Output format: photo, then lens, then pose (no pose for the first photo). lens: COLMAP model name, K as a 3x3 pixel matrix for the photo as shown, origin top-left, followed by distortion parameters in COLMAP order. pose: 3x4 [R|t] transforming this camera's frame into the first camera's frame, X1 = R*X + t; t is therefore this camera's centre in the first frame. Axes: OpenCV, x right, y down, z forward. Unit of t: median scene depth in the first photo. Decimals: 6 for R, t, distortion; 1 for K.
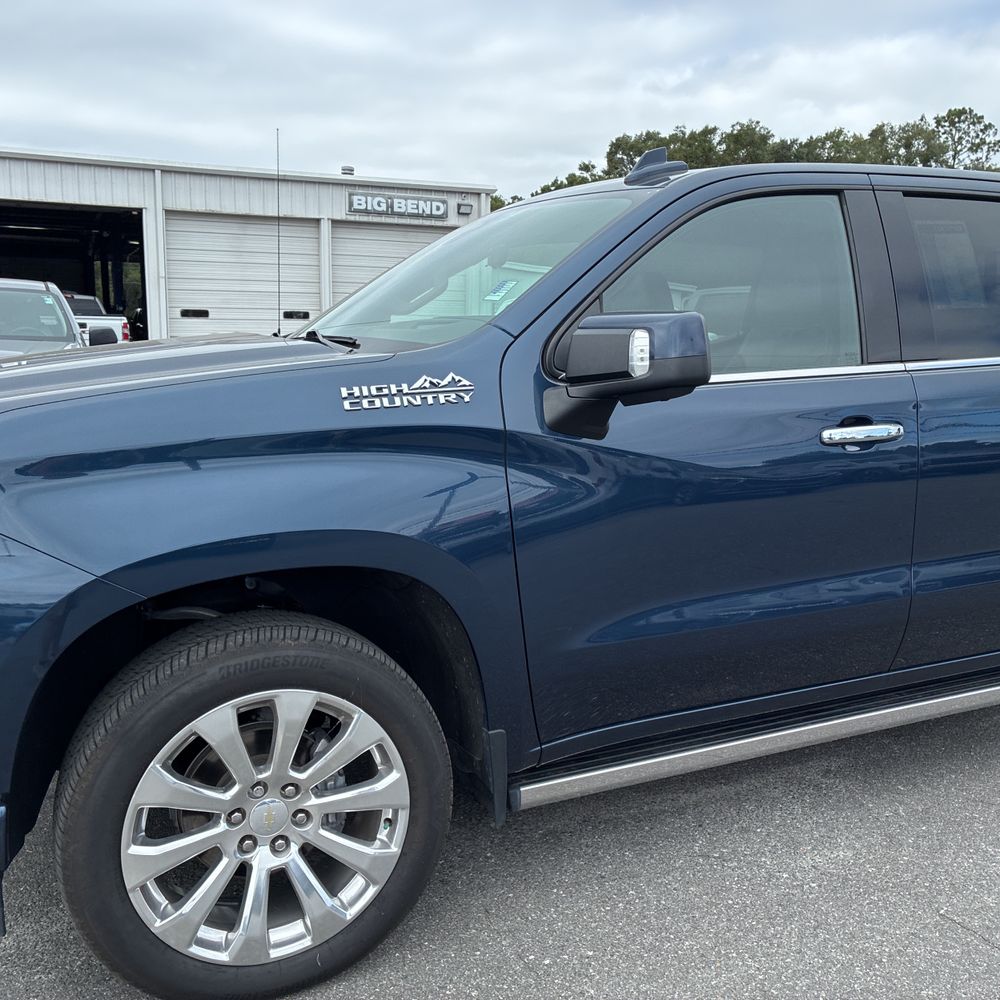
lens RADIAL K [[1015.3, 0, 498.3], [0, 1015.3, 512.3], [0, 0, 1]] dist [0.031575, 0.000000]
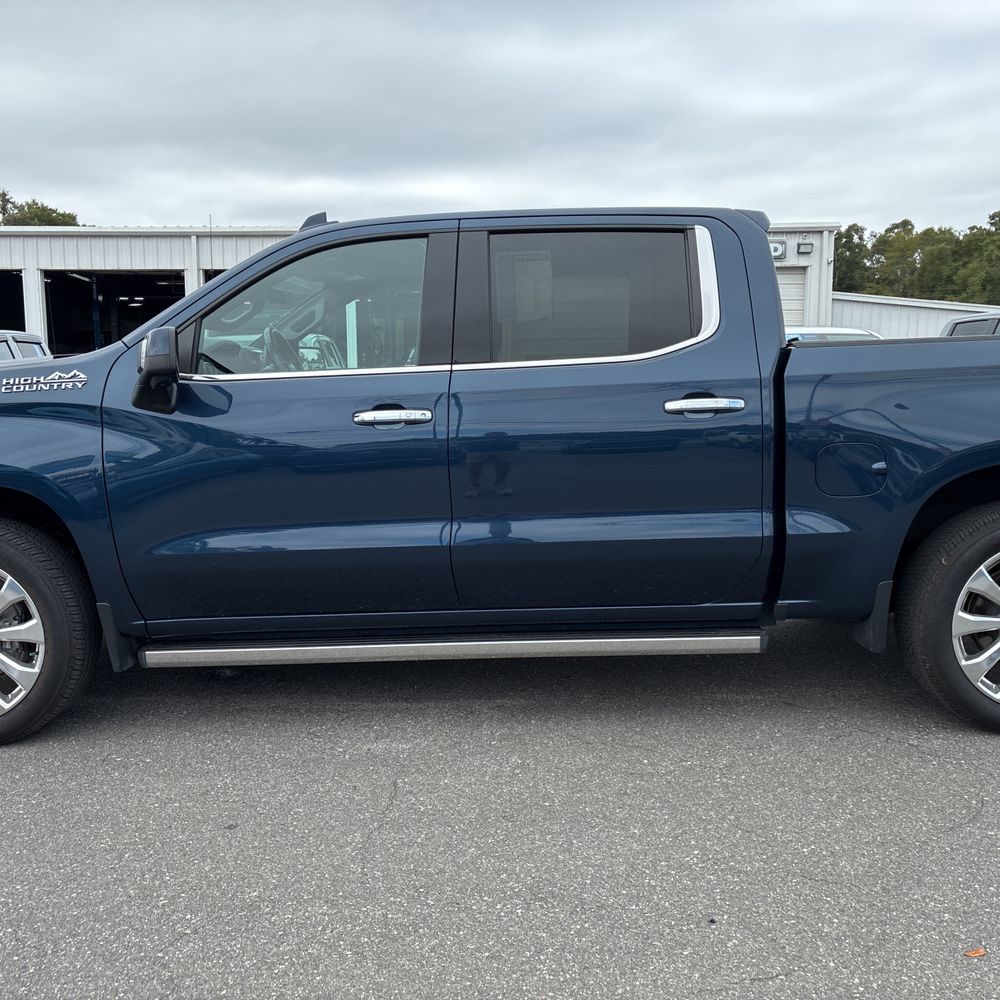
lens RADIAL K [[1015.3, 0, 477.5], [0, 1015.3, 522.7], [0, 0, 1]] dist [0.031575, 0.000000]
pose [[0.902992, 0.045233, -0.427269, 0.980216], [-0.060882, 0.997879, -0.023028, 0.079811], [0.425322, 0.046807, 0.903831, -0.131763]]
